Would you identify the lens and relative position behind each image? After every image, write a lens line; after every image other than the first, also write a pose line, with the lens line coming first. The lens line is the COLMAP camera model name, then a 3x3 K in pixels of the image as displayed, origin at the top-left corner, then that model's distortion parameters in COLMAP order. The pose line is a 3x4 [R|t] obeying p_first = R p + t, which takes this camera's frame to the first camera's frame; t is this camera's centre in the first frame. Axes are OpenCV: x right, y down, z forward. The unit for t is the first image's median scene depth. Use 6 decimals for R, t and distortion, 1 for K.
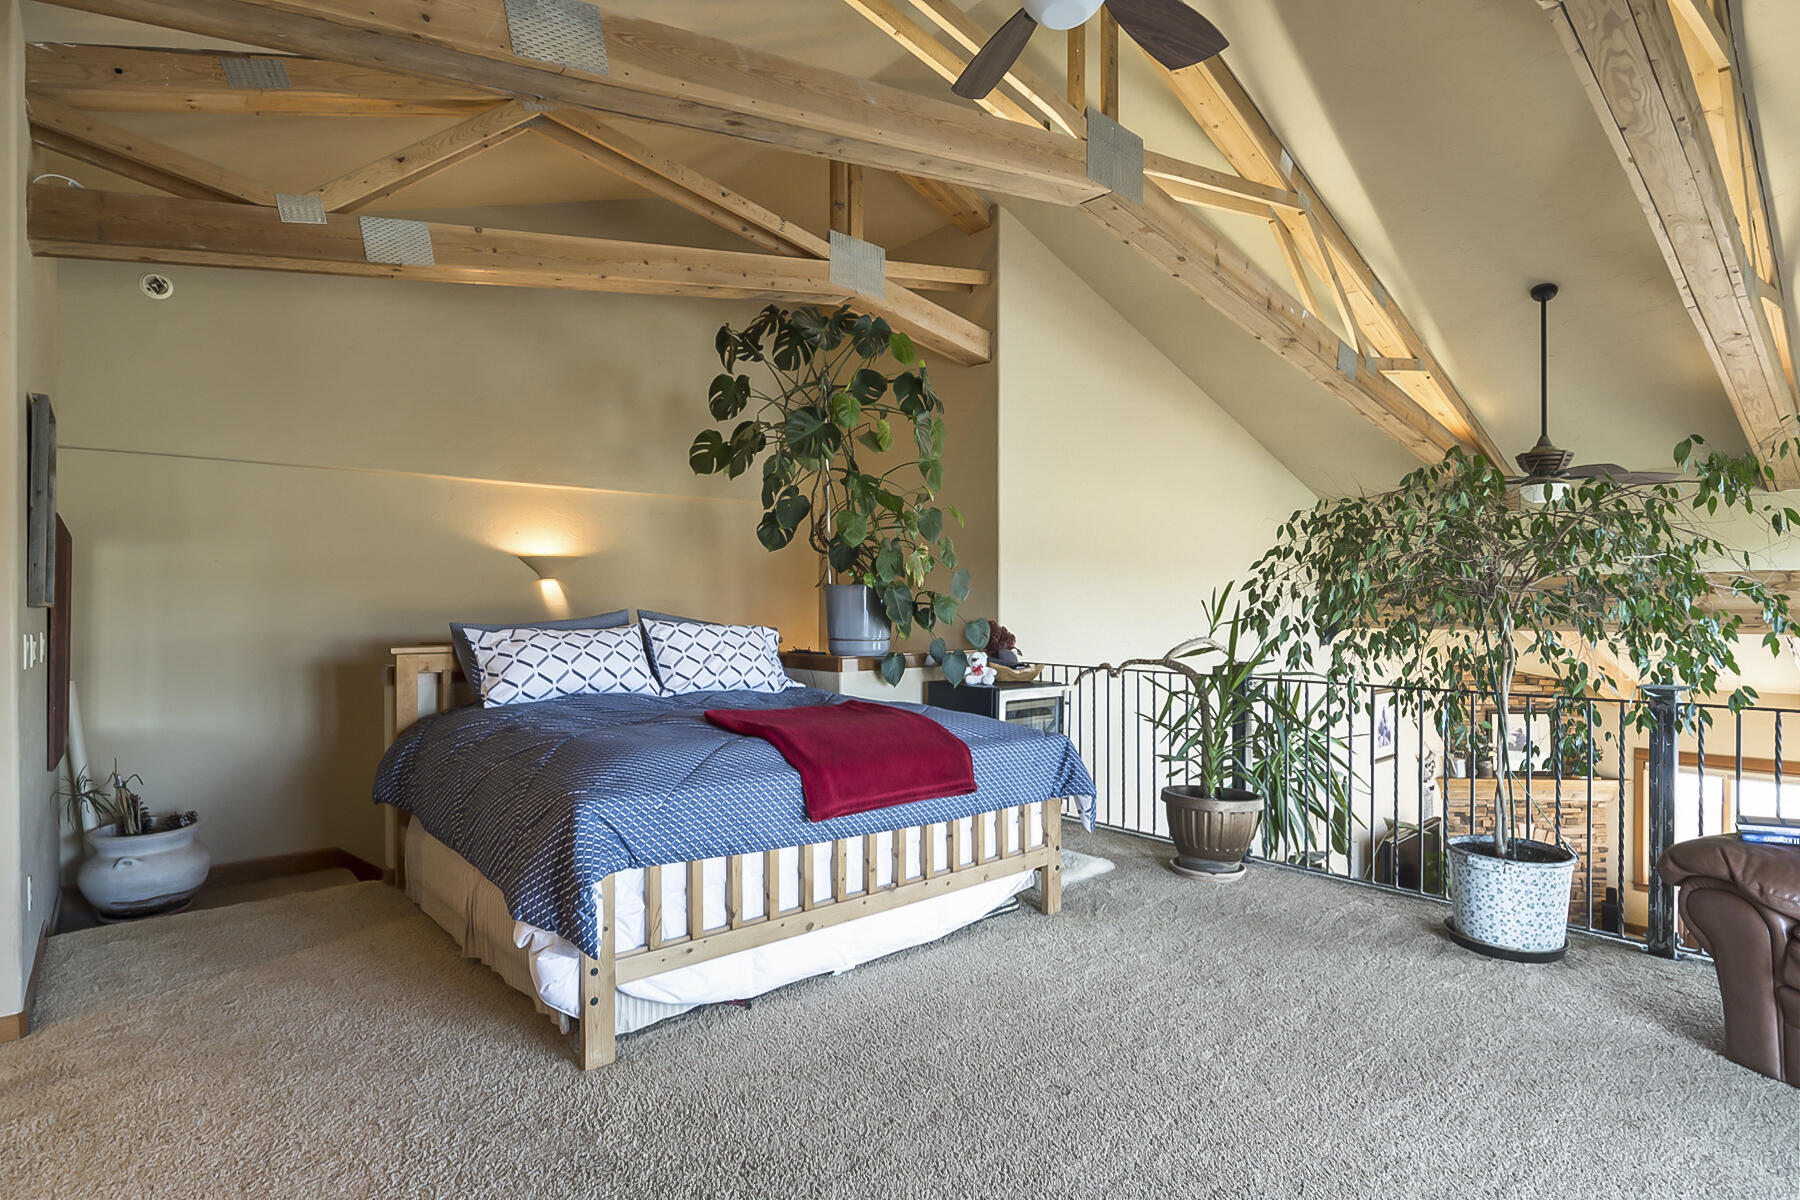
lens RADIAL K [[924.3, 0, 900.0], [0, 924.3, 600.0], [0, 0, 1]] dist [-0.040316, 0.033501]
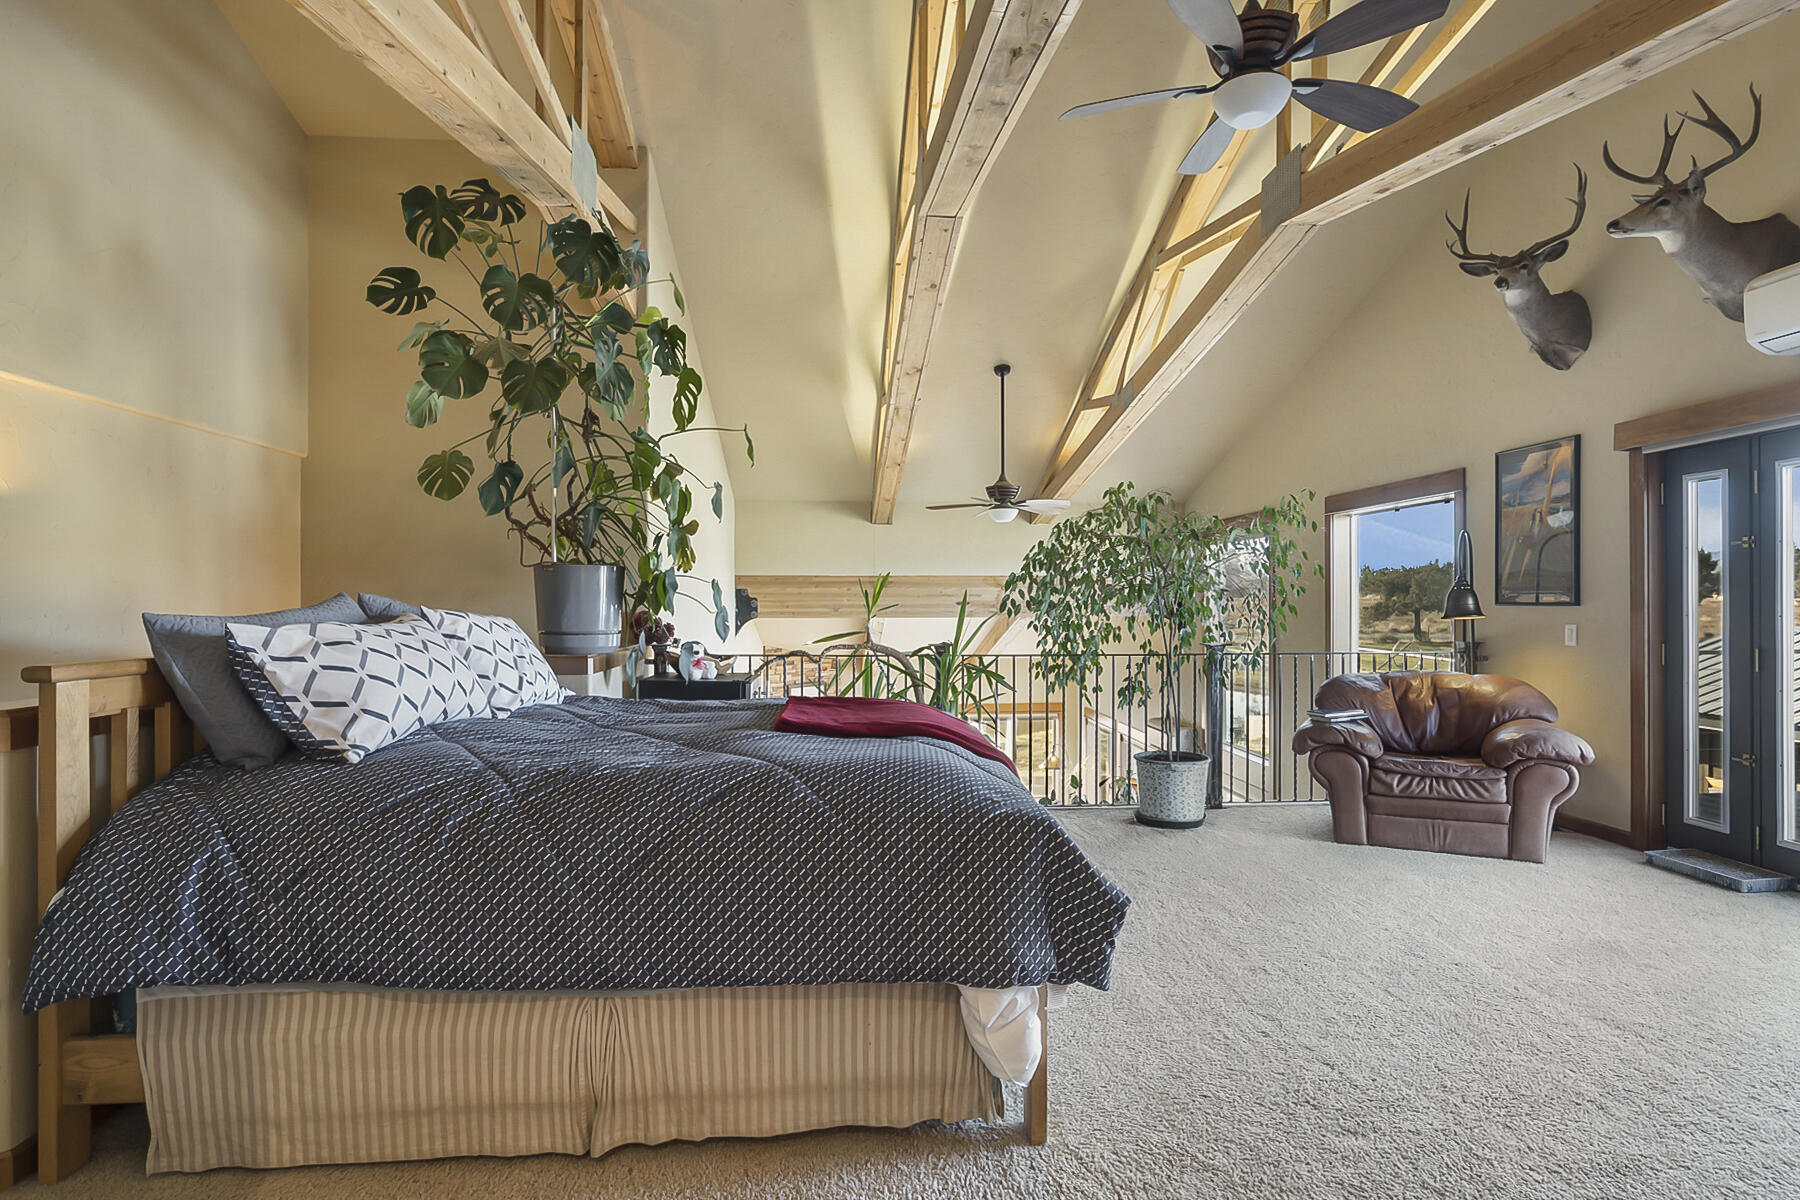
lens RADIAL K [[924.3, 0, 900.0], [0, 924.3, 600.0], [0, 0, 1]] dist [-0.040316, 0.033501]
pose [[0.609030, 0.002698, 0.793142, -0.673579], [-0.006279, 0.999979, 0.001419, 0.013767], [-0.793122, -0.005844, 0.609035, 0.369379]]
